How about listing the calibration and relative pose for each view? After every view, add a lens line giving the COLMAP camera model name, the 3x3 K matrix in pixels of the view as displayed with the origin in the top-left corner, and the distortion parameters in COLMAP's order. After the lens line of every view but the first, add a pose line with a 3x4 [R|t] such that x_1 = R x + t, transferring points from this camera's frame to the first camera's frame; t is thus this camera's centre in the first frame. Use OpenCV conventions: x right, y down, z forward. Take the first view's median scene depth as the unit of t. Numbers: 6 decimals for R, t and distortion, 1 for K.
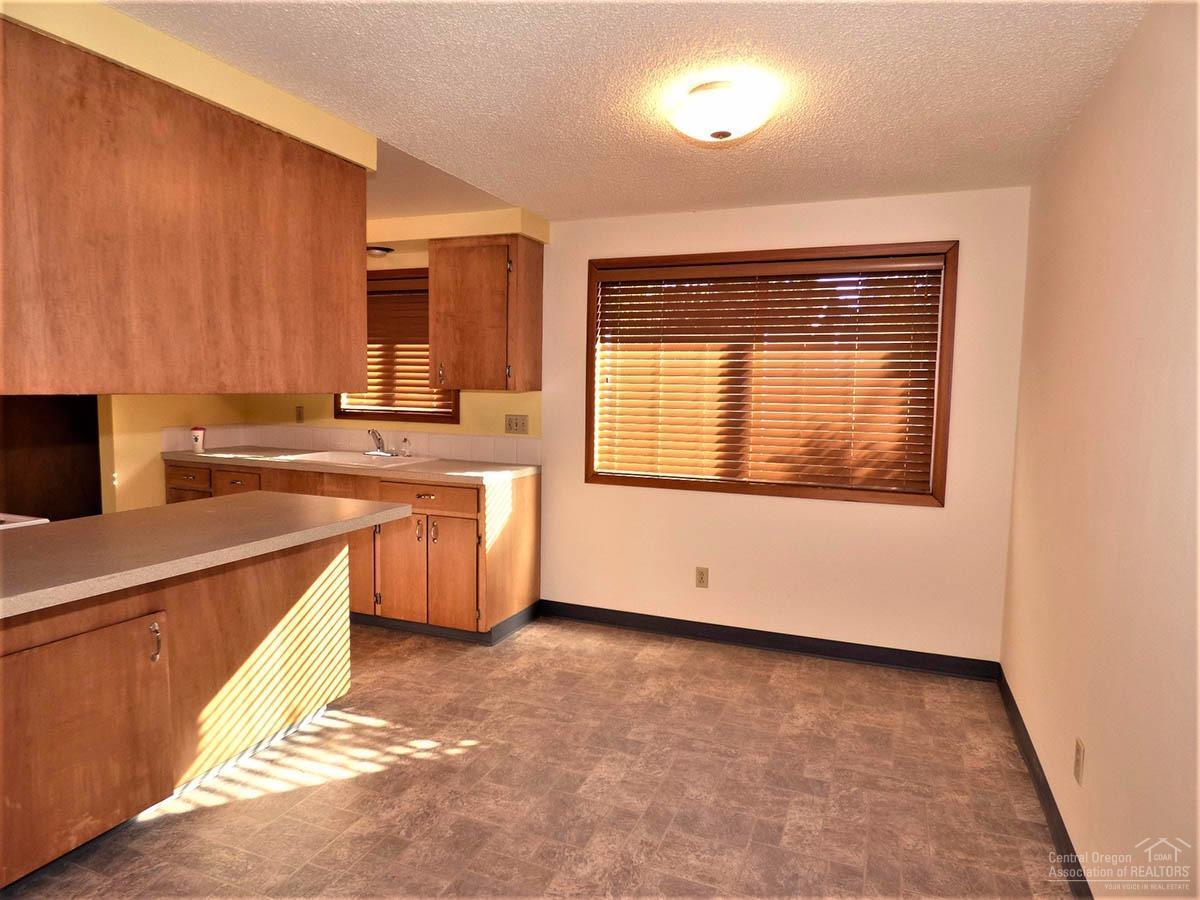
lens RADIAL K [[736.3, 0, 600.0], [0, 736.3, 450.0], [0, 0, 1]] dist [-0.004151, 0.002608]
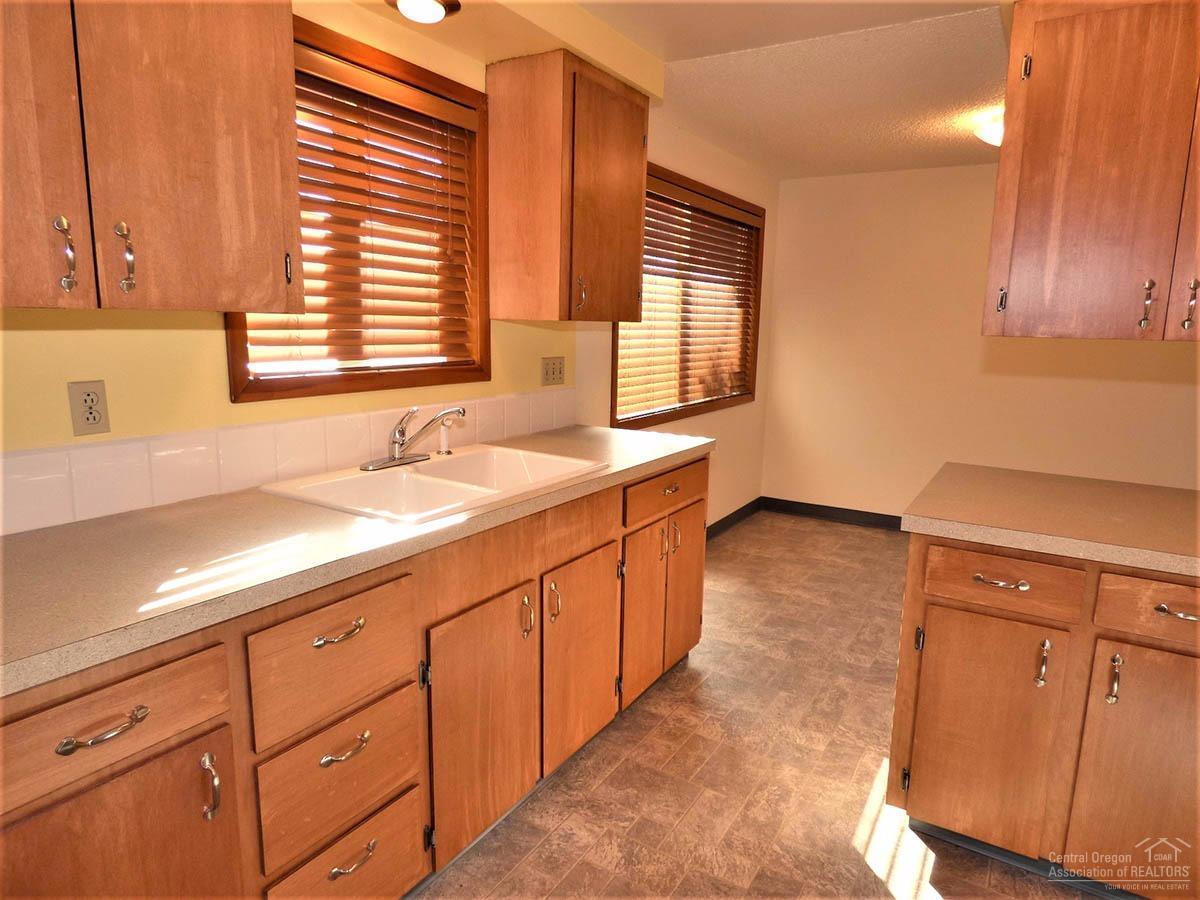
lens RADIAL K [[736.3, 0, 600.0], [0, 736.3, 450.0], [0, 0, 1]] dist [-0.004151, 0.002608]
pose [[0.154589, -0.186454, 0.970225, -0.973584], [0.068319, 0.981697, 0.177773, -0.101328], [-0.985614, 0.038803, 0.164498, 1.059348]]
